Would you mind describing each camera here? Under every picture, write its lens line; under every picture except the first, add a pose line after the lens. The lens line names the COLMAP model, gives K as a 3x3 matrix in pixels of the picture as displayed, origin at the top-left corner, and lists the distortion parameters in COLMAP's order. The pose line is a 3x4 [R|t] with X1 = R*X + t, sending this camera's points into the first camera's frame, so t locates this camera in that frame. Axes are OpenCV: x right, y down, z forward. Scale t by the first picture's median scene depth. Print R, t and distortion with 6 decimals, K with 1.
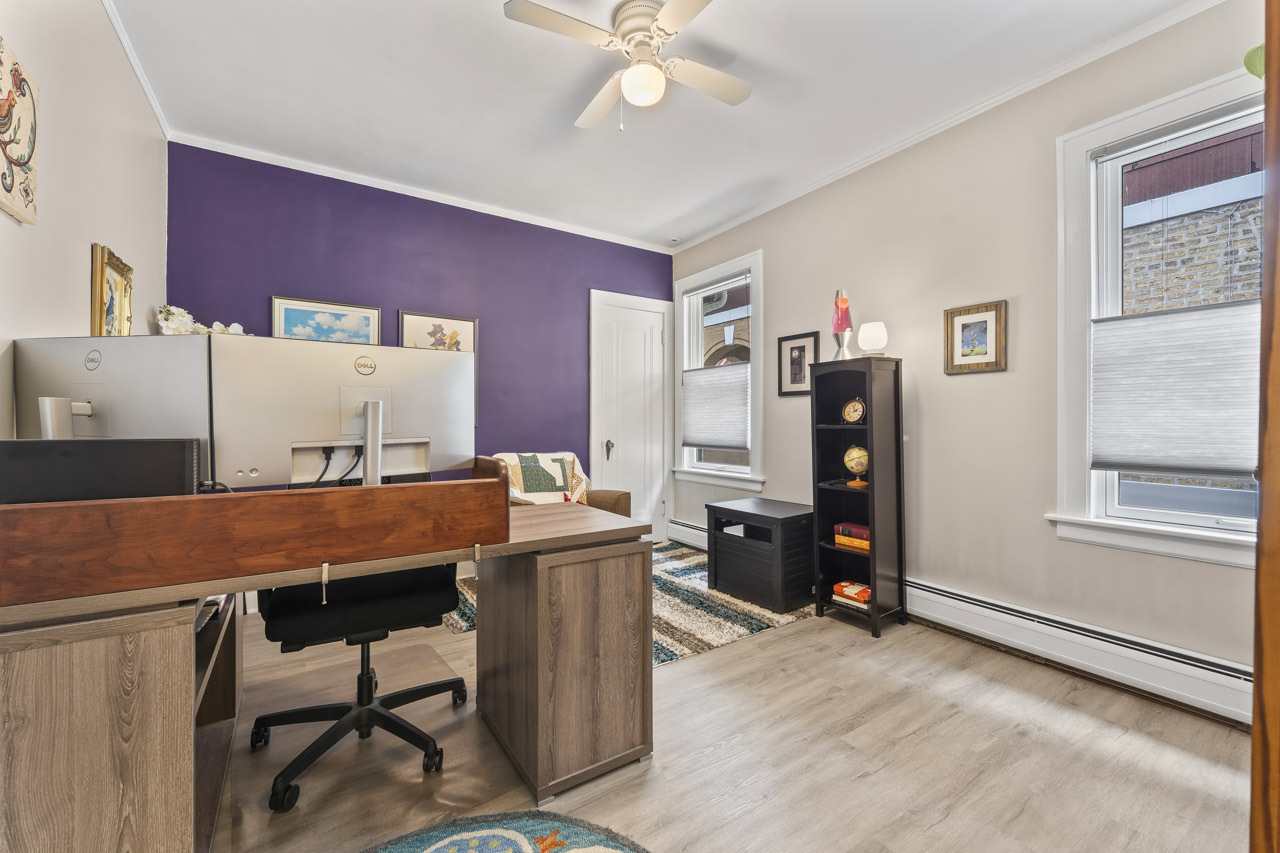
lens RADIAL K [[514.0, 0, 638.4], [0, 514.0, 423.8], [0, 0, 1]] dist [-0.001420, -0.000113]
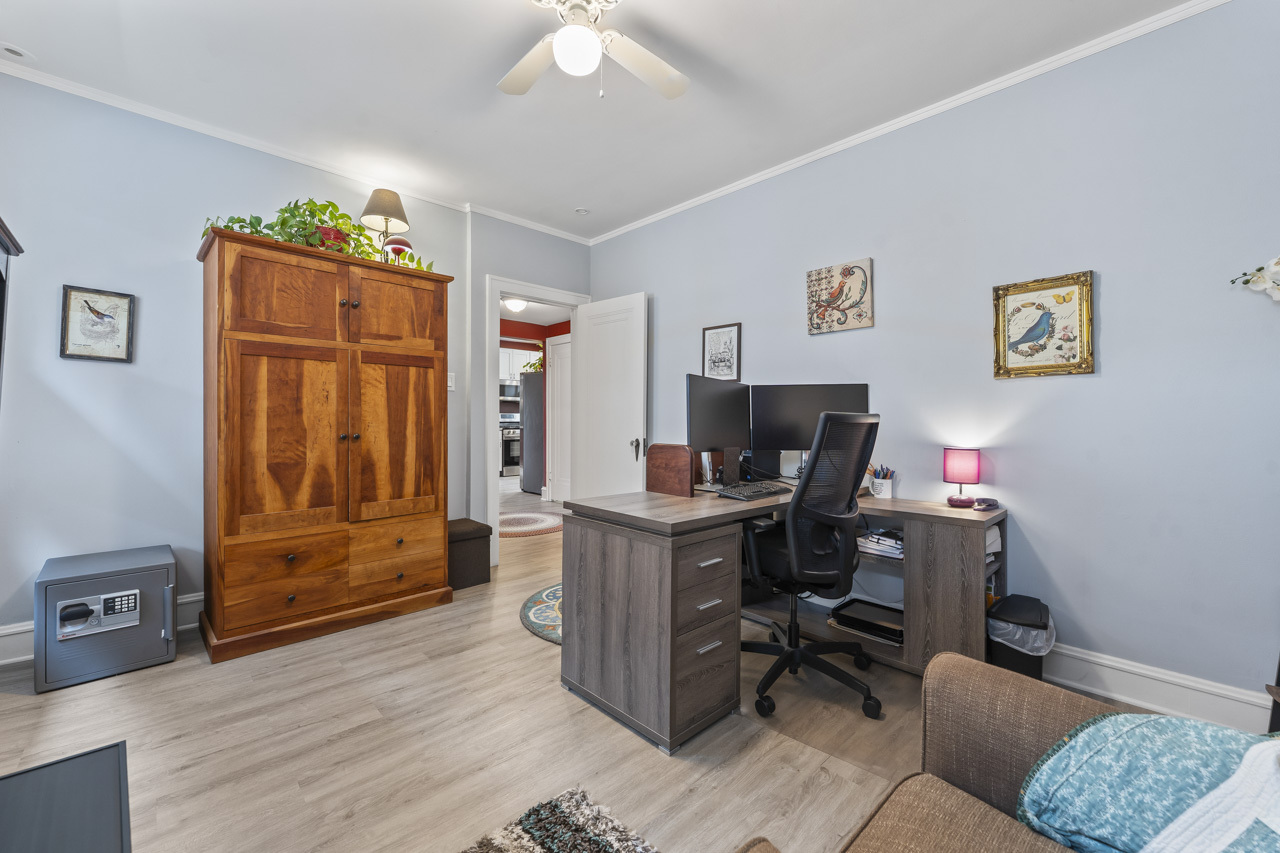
lens RADIAL K [[514.0, 0, 638.4], [0, 514.0, 423.8], [0, 0, 1]] dist [-0.001420, -0.000113]
pose [[-0.984319, -0.007102, -0.176252, 0.063419], [-0.008504, 0.999938, 0.007204, -0.003252], [0.176190, 0.008590, -0.984319, 2.108457]]
